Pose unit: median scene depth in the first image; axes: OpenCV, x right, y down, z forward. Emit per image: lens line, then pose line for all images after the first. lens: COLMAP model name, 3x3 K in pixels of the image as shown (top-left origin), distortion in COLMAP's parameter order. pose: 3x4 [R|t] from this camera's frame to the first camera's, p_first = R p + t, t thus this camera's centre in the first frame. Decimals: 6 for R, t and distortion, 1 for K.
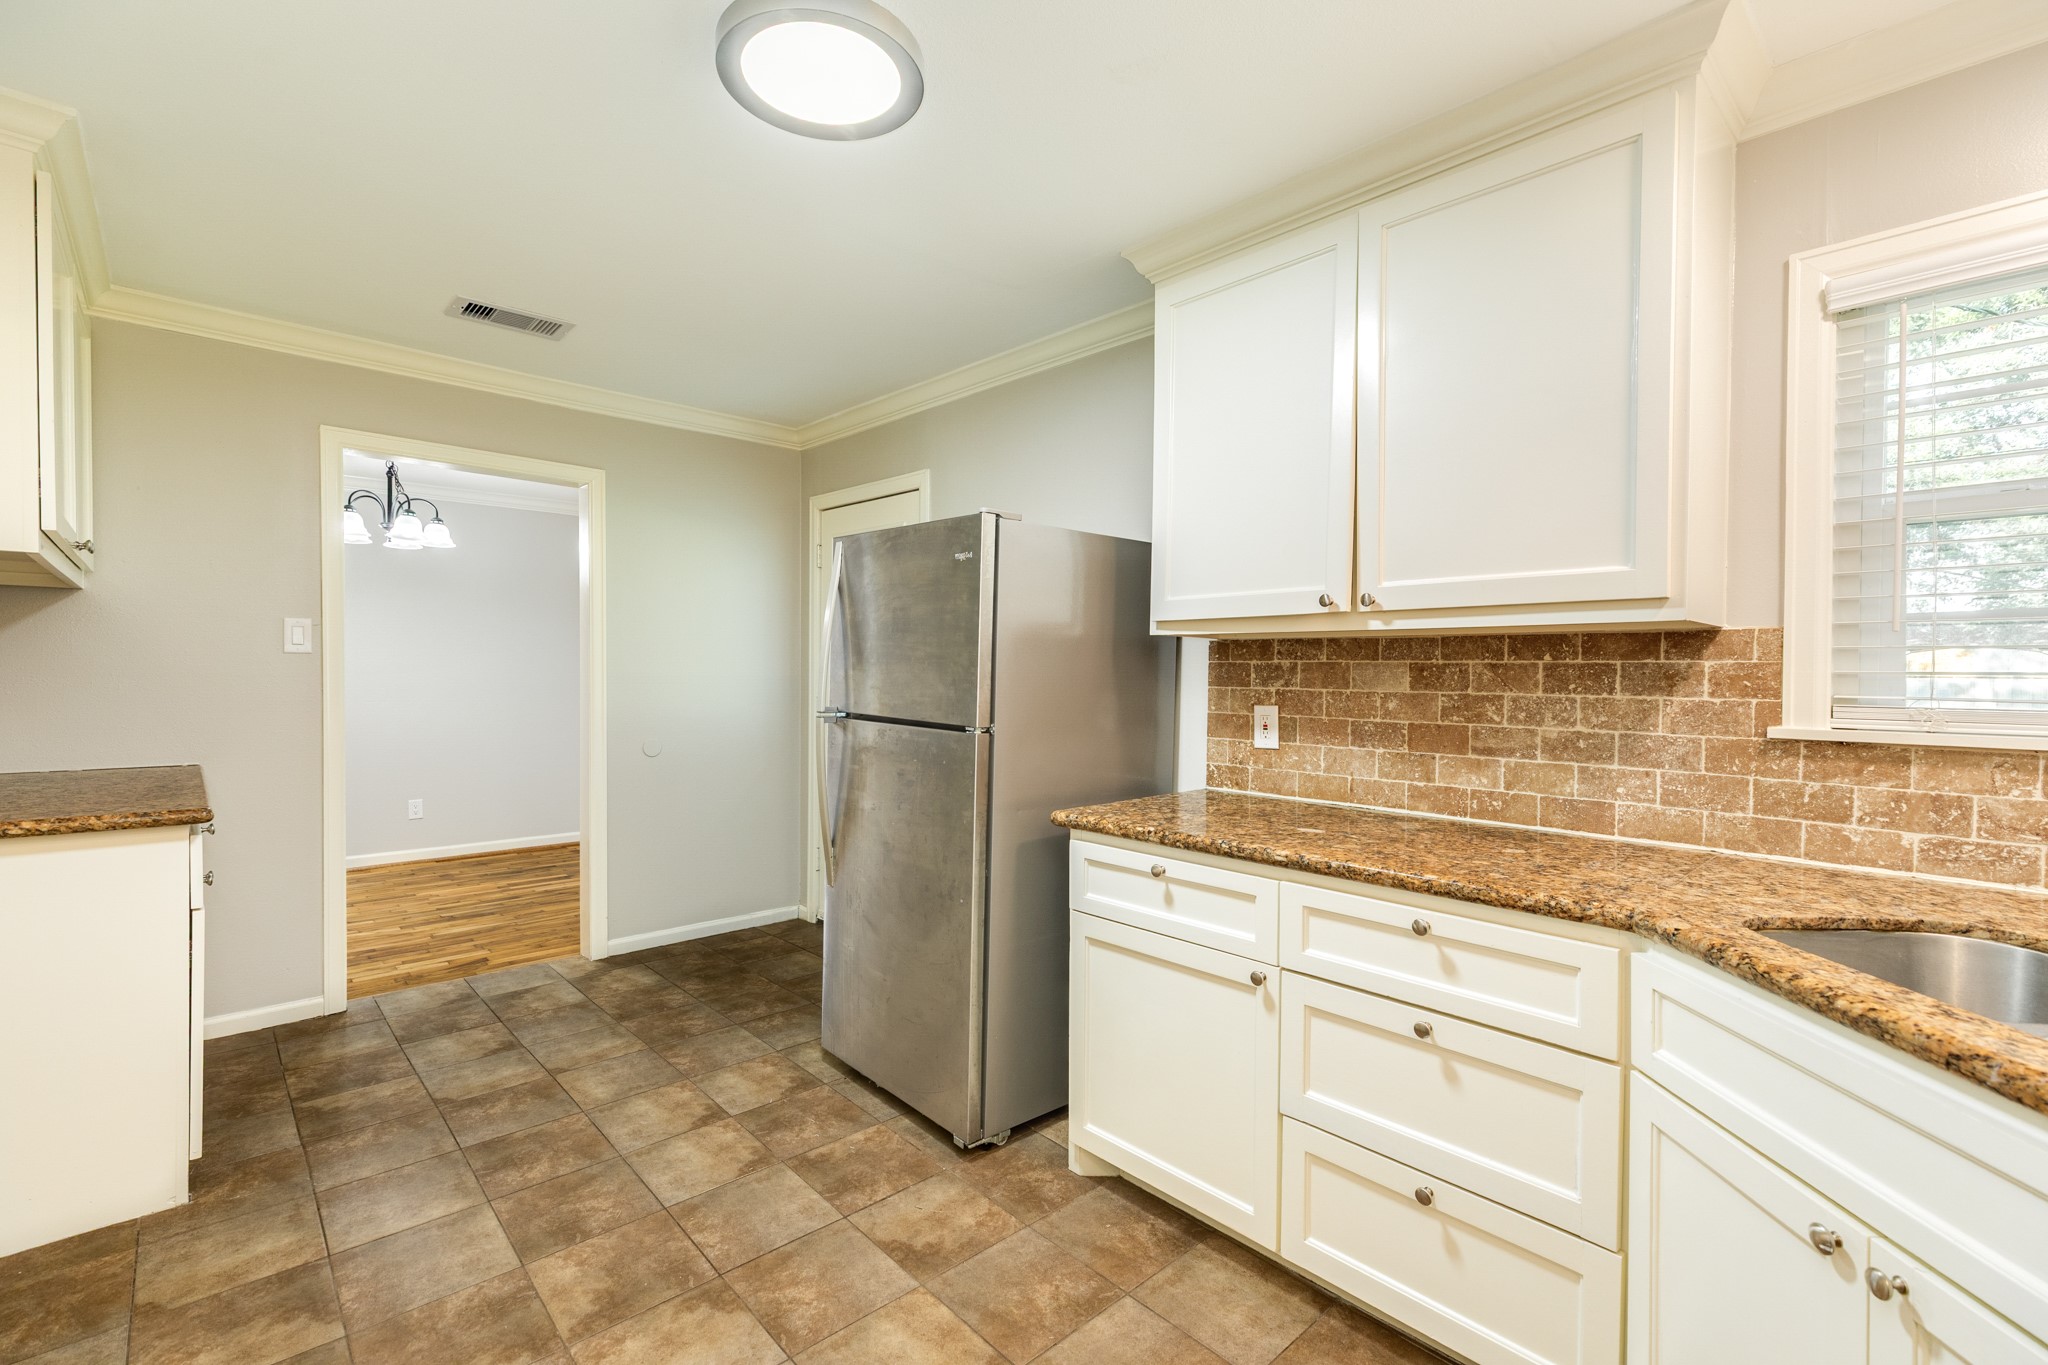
lens RADIAL K [[924.7, 0, 1026.3], [0, 924.7, 685.9], [0, 0, 1]] dist [0.004574, -0.000532]
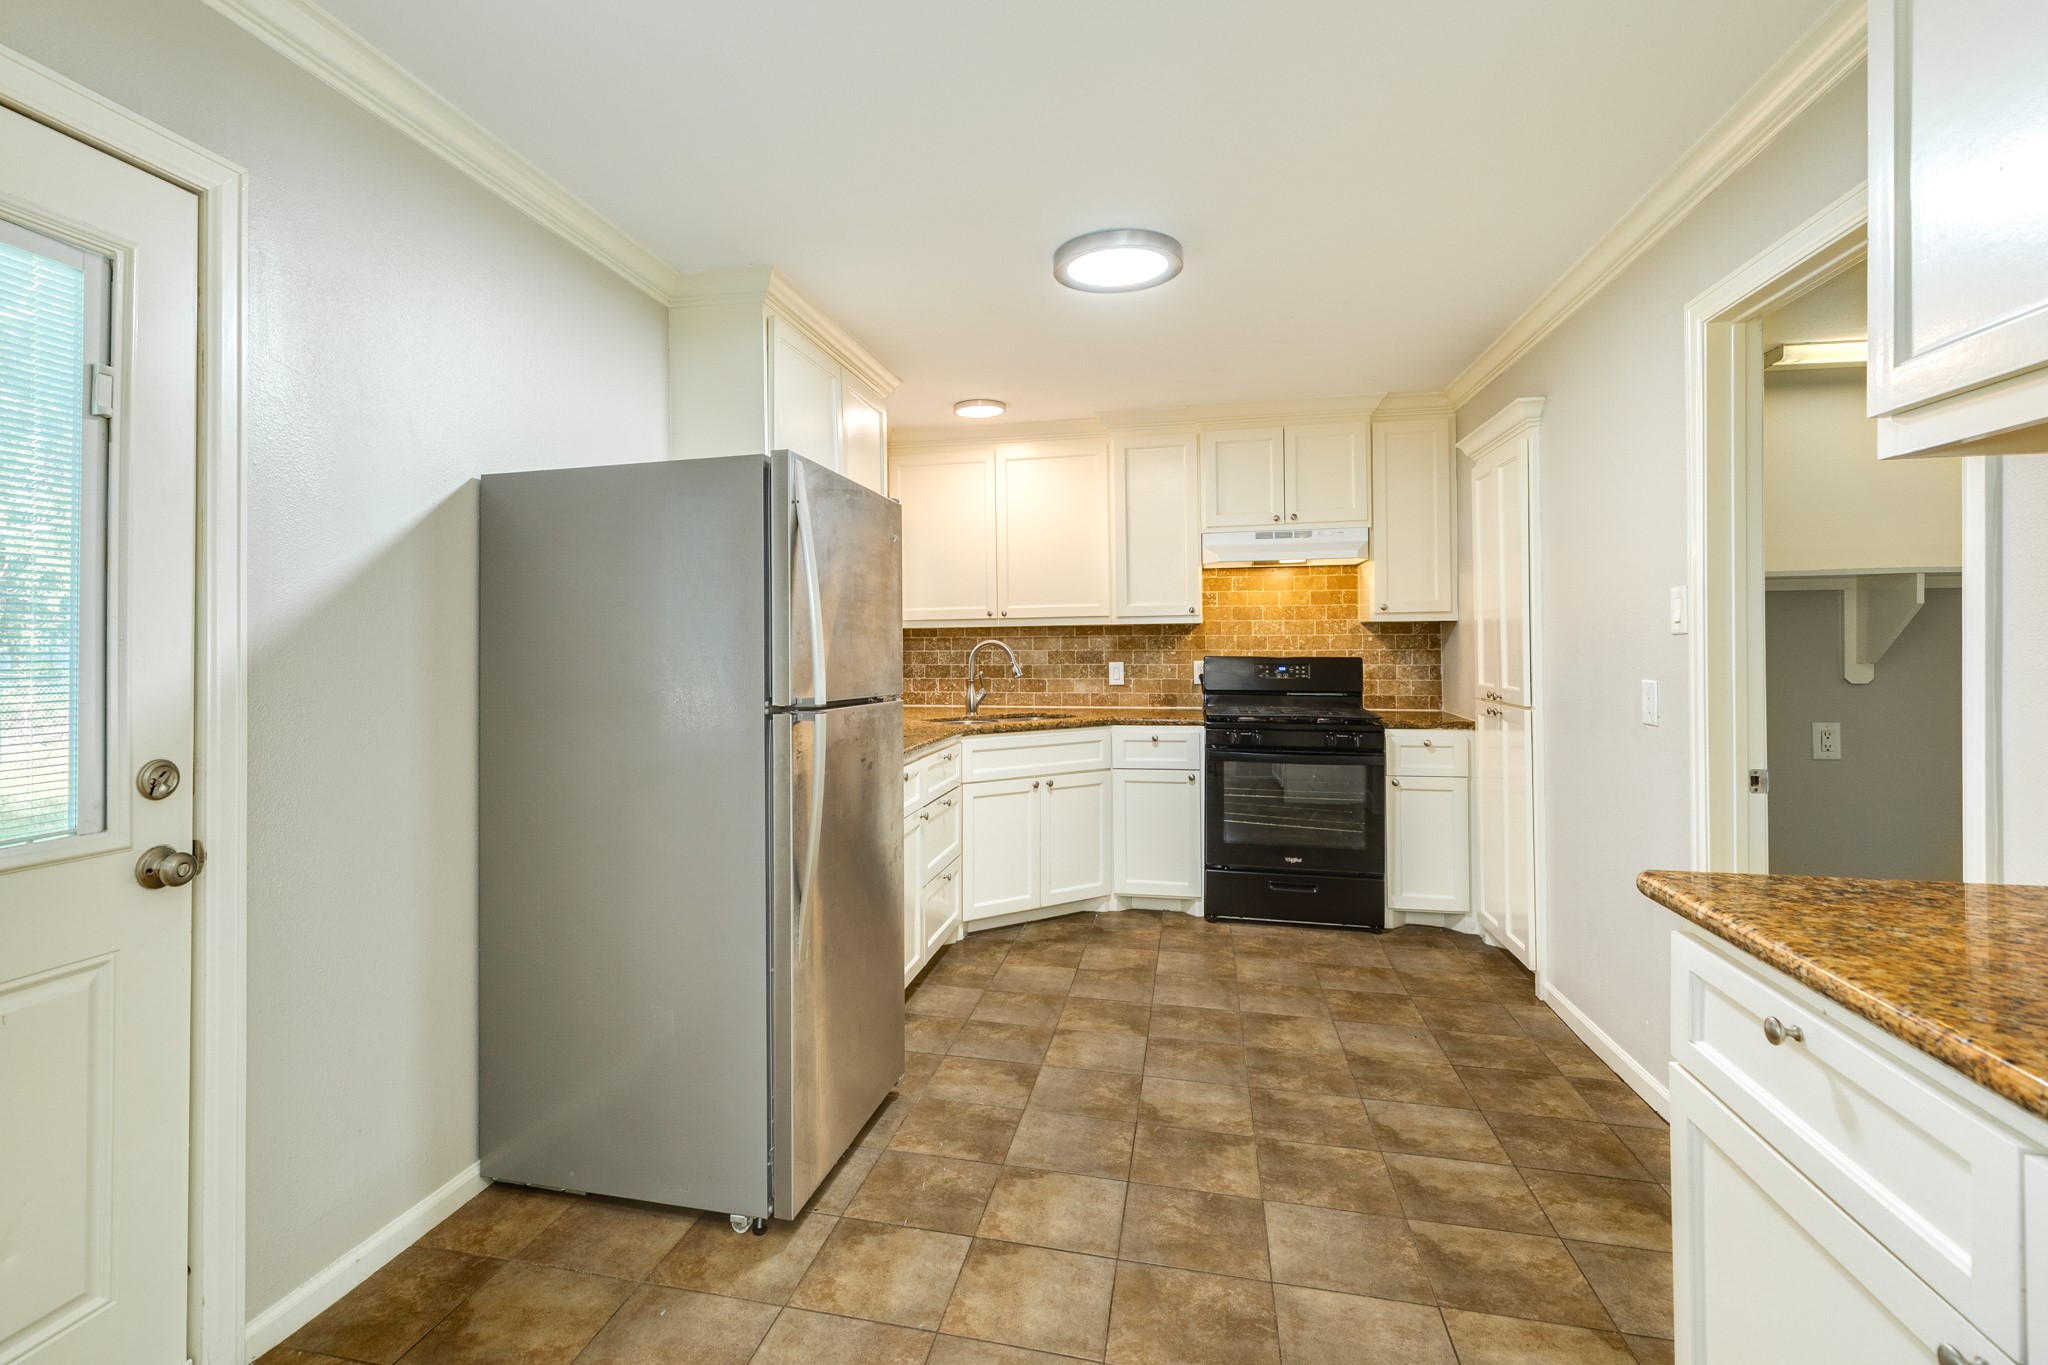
lens RADIAL K [[1000.7, 0, 957.2], [0, 1000.7, 646.4], [0, 0, 1]] dist [0.007435, 0.001358]
pose [[-0.566740, -0.006435, 0.823872, -1.120970], [0.011340, 0.999814, 0.015611, -0.032000], [-0.823819, 0.018190, -0.566561, 1.676389]]
